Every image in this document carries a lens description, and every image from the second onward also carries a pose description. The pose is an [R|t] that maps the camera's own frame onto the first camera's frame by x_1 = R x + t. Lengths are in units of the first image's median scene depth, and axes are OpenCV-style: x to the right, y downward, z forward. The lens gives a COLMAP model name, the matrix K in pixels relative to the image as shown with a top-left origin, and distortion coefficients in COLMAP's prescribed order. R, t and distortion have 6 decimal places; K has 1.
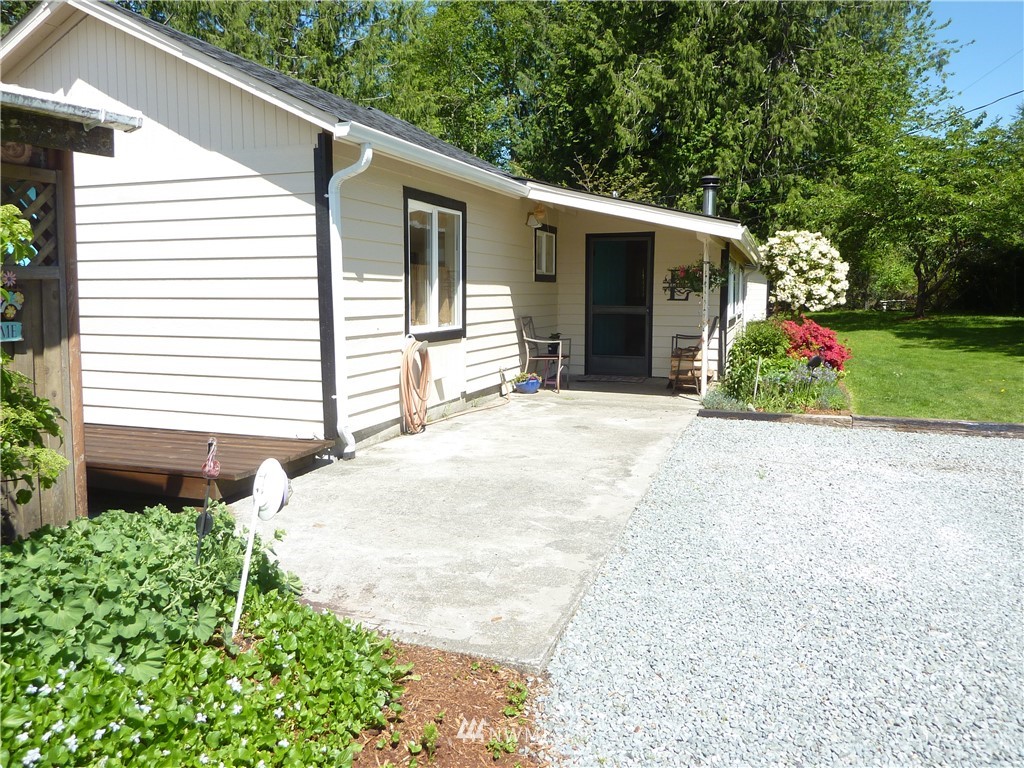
lens RADIAL K [[777.1, 0, 514.2], [0, 777.1, 376.7], [0, 0, 1]] dist [-0.010033, -0.043111]
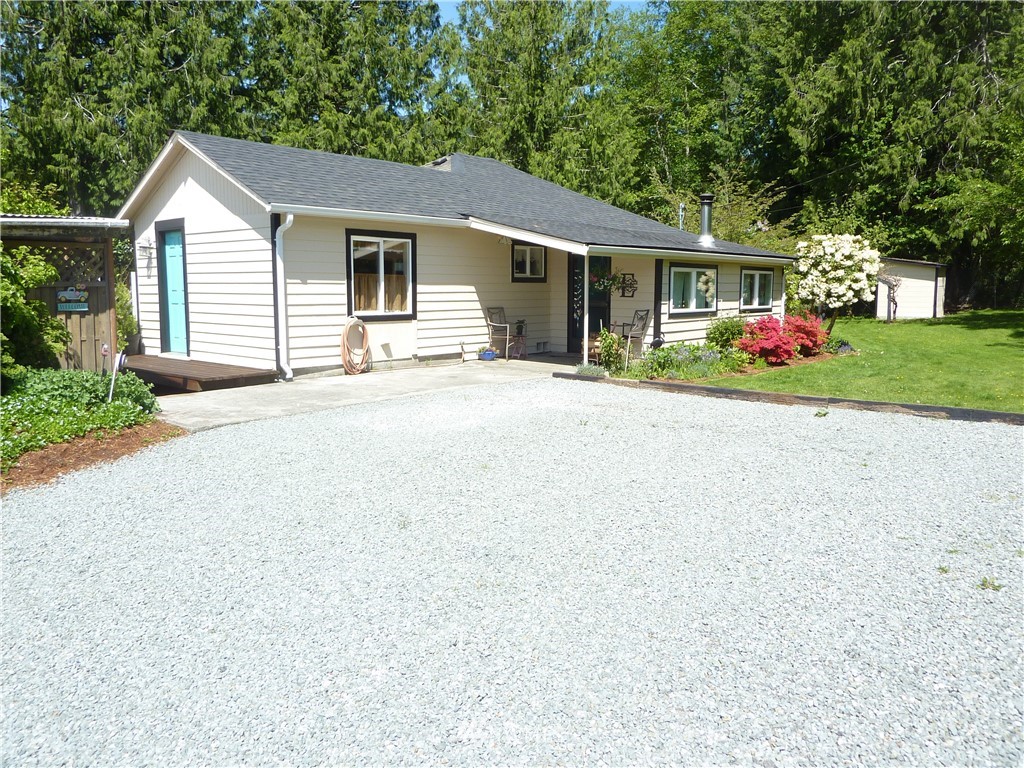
lens RADIAL K [[777.1, 0, 514.2], [0, 777.1, 376.7], [0, 0, 1]] dist [-0.010033, -0.043111]
pose [[0.933054, 0.045330, -0.356869, 0.565117], [-0.042438, 0.998972, 0.015934, 0.025319], [0.357225, 0.000277, 0.934018, -0.315811]]
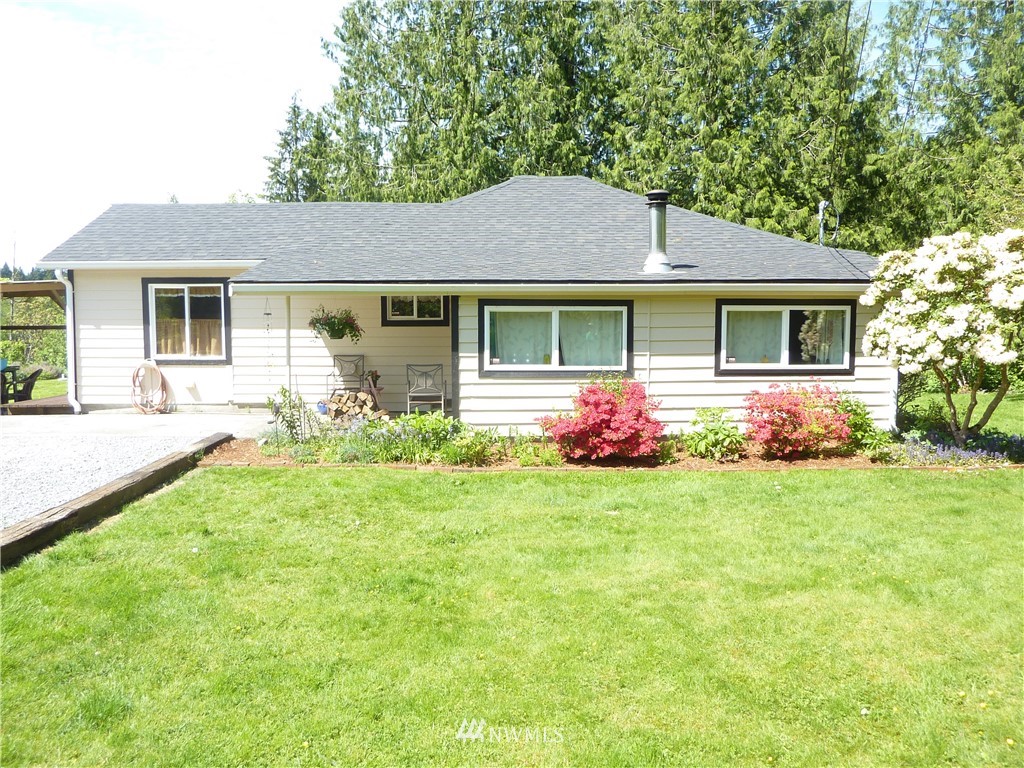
lens RADIAL K [[777.1, 0, 514.2], [0, 777.1, 376.7], [0, 0, 1]] dist [-0.010033, -0.043111]
pose [[0.353351, 0.070098, -0.932861, 1.289595], [-0.100021, 0.994303, 0.036829, -0.115805], [0.930128, 0.080292, 0.358350, 0.810160]]
